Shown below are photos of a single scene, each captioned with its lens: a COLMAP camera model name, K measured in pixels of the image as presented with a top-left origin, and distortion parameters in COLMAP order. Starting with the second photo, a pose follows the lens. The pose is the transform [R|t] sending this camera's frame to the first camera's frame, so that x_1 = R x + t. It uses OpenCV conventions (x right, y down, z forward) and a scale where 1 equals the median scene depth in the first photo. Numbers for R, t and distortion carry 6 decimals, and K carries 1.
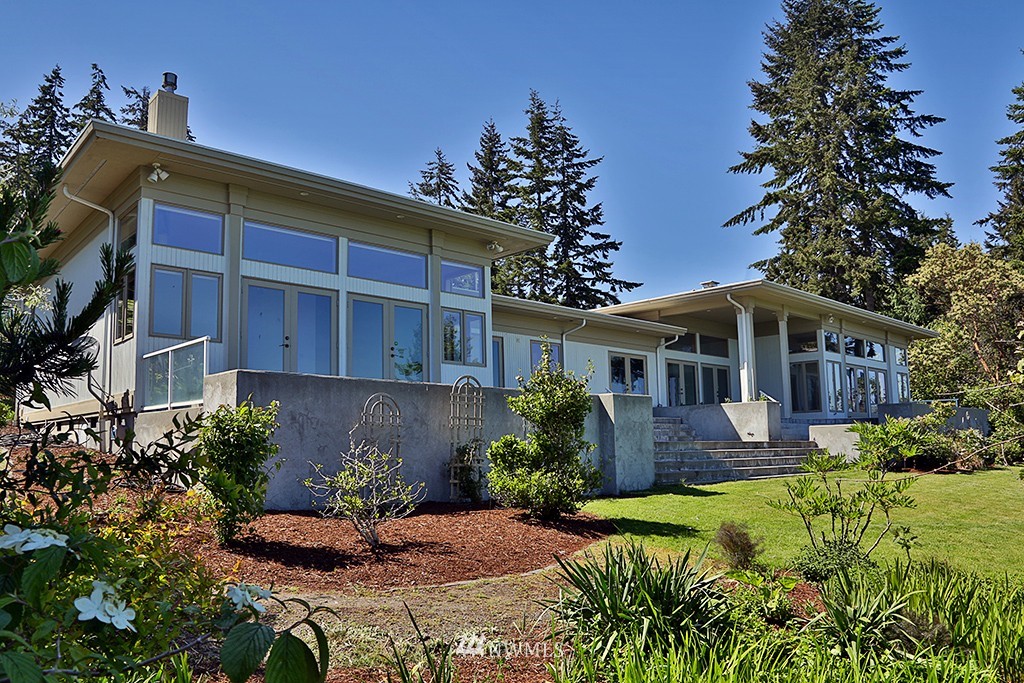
lens RADIAL K [[759.8, 0, 514.7], [0, 759.8, 332.9], [0, 0, 1]] dist [-0.106440, 0.052297]
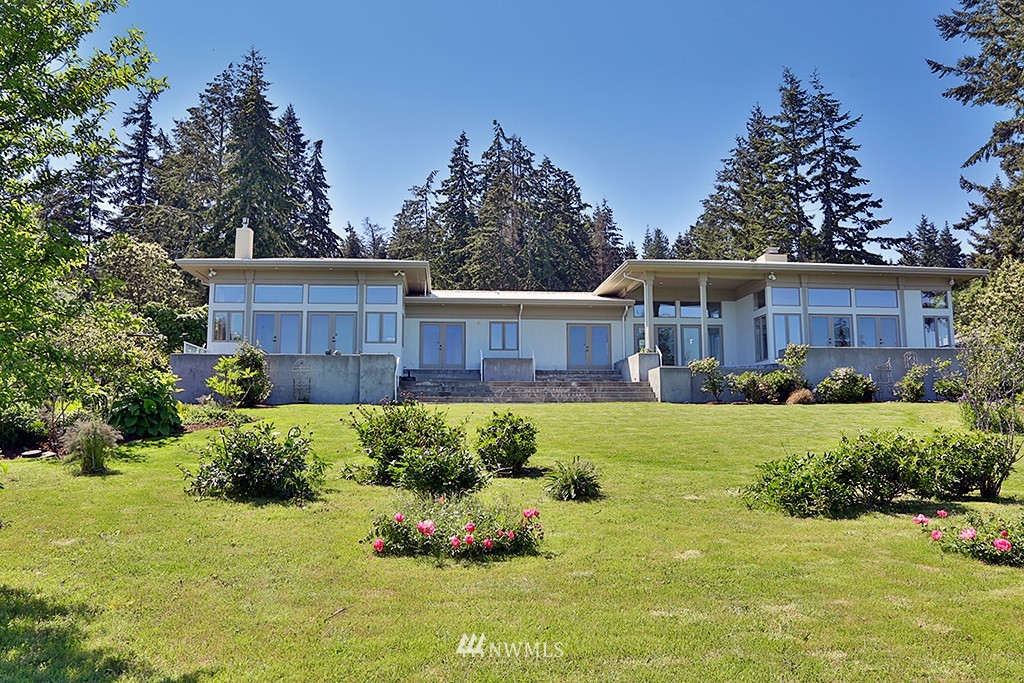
lens RADIAL K [[759.8, 0, 514.7], [0, 759.8, 332.9], [0, 0, 1]] dist [-0.106440, 0.052297]
pose [[0.790557, -0.072116, -0.608128, 0.323586], [0.088839, 0.996043, -0.002628, 0.013149], [0.605911, -0.051948, 0.793835, -0.062358]]
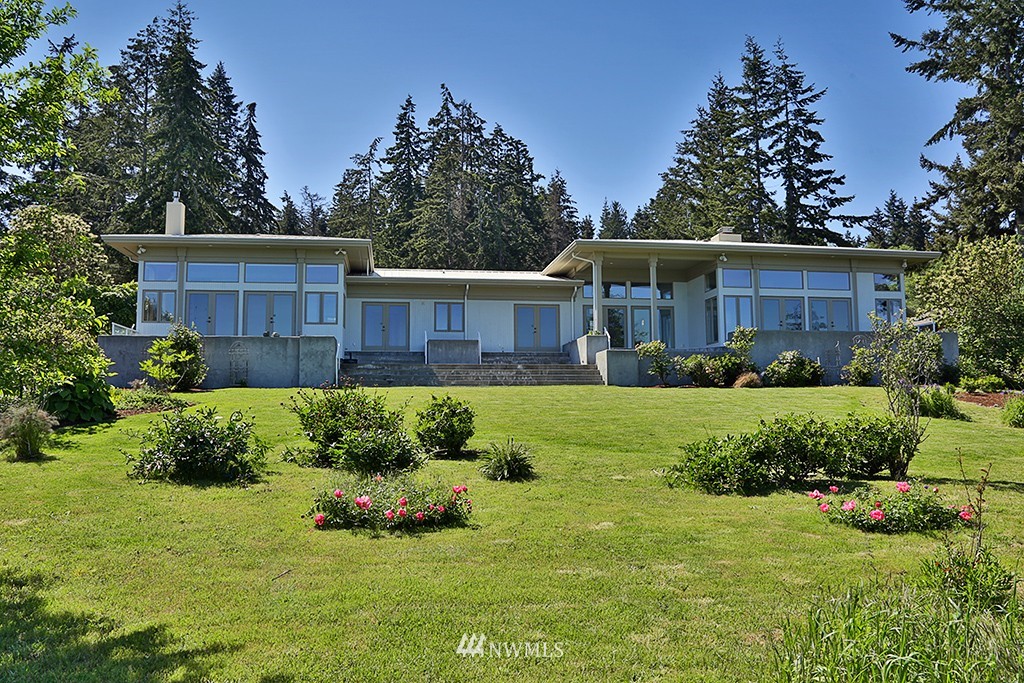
lens RADIAL K [[807.9, 0, 512.0], [0, 807.9, 341.5], [0, 0, 1]] dist [-0.078603, 0.011893]
pose [[0.824809, -0.047213, -0.563437, 0.335430], [0.084605, 0.995594, 0.040428, 0.011528], [0.559045, -0.081016, 0.825169, -0.073003]]
